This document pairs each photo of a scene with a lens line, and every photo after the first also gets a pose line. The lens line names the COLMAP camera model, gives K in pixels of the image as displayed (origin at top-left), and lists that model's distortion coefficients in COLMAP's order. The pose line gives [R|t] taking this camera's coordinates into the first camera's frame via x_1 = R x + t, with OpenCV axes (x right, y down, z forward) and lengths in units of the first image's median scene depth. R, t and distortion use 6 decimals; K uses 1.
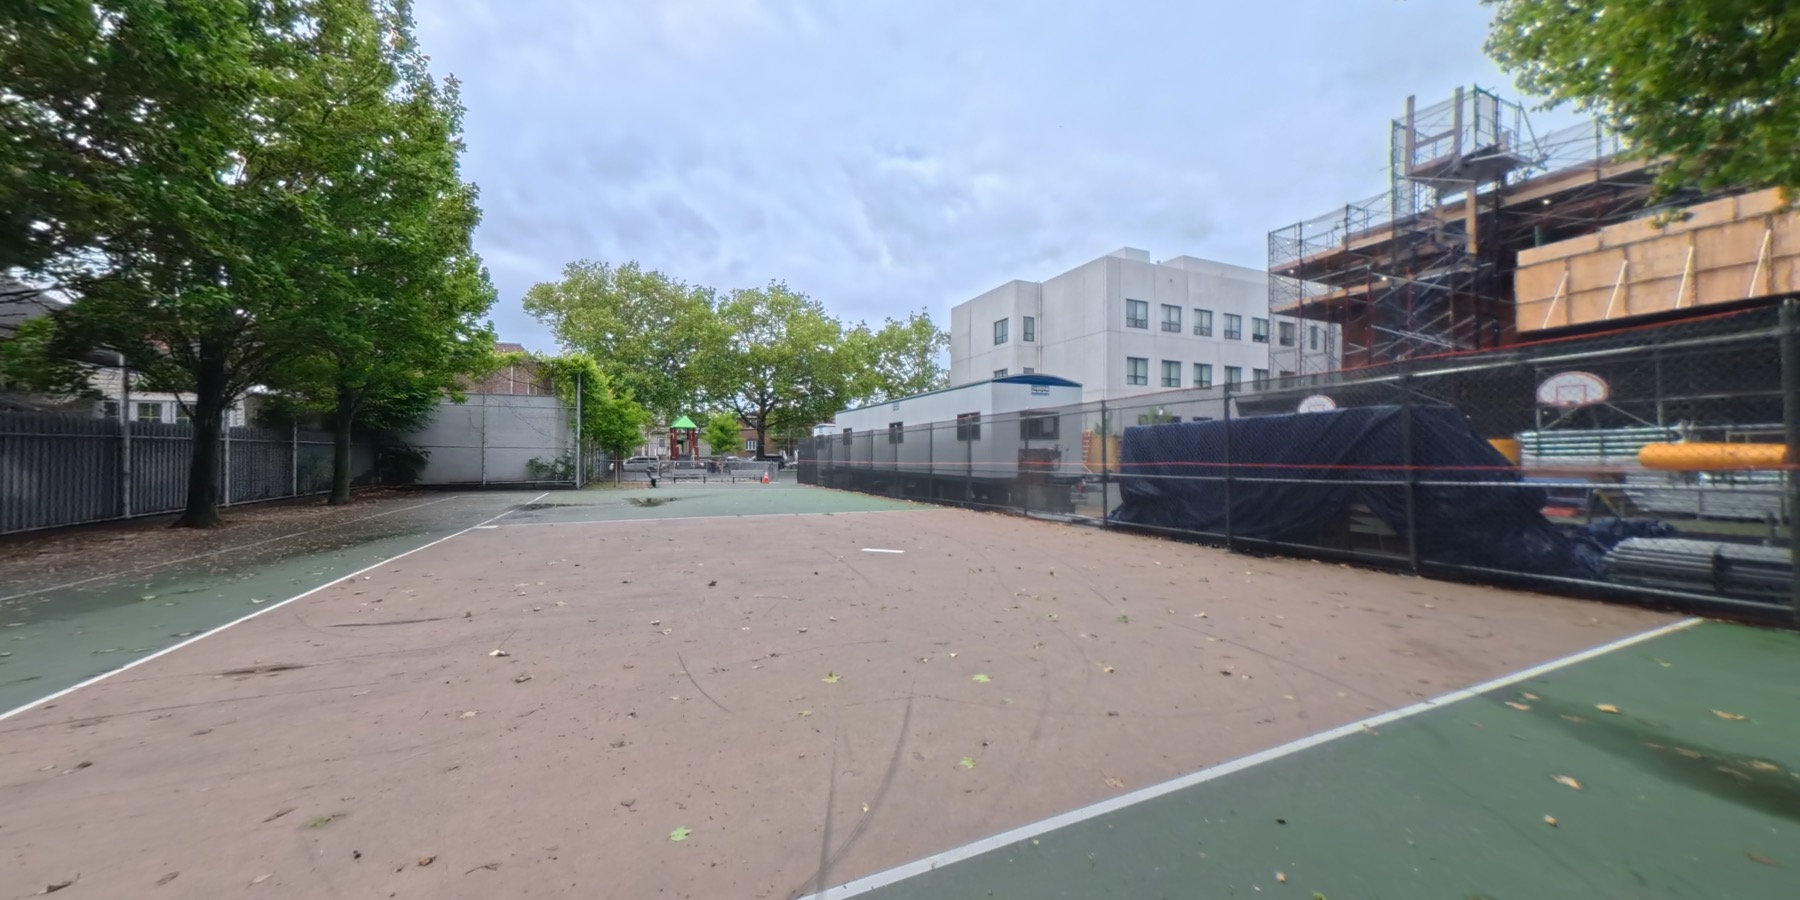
lens RADIAL K [[595.1, 0, 903.8], [0, 595.1, 450.0], [0, 0, 1]] dist [-0.001572, -0.000140]
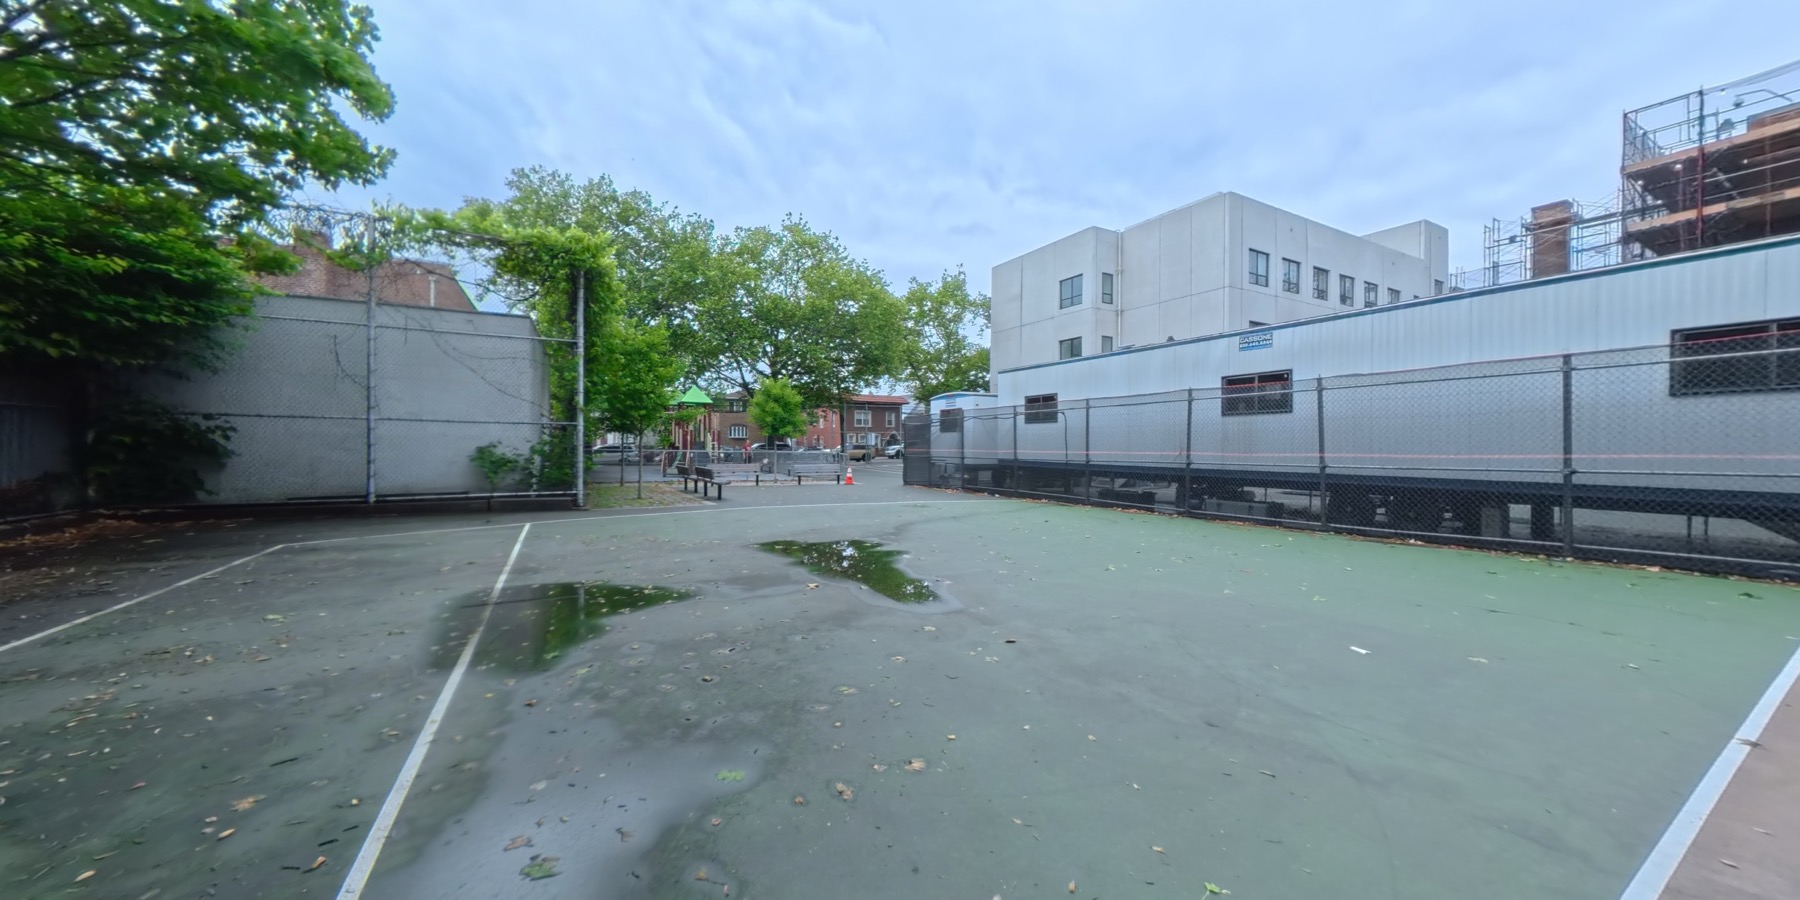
lens RADIAL K [[595.1, 0, 896.1], [0, 595.1, 452.2], [0, 0, 1]] dist [-0.001572, -0.000140]
pose [[0.996483, 0.001372, 0.083780, -0.162368], [-0.003038, 0.999800, 0.019762, 0.004865], [-0.083736, -0.019947, 0.996288, 0.241561]]
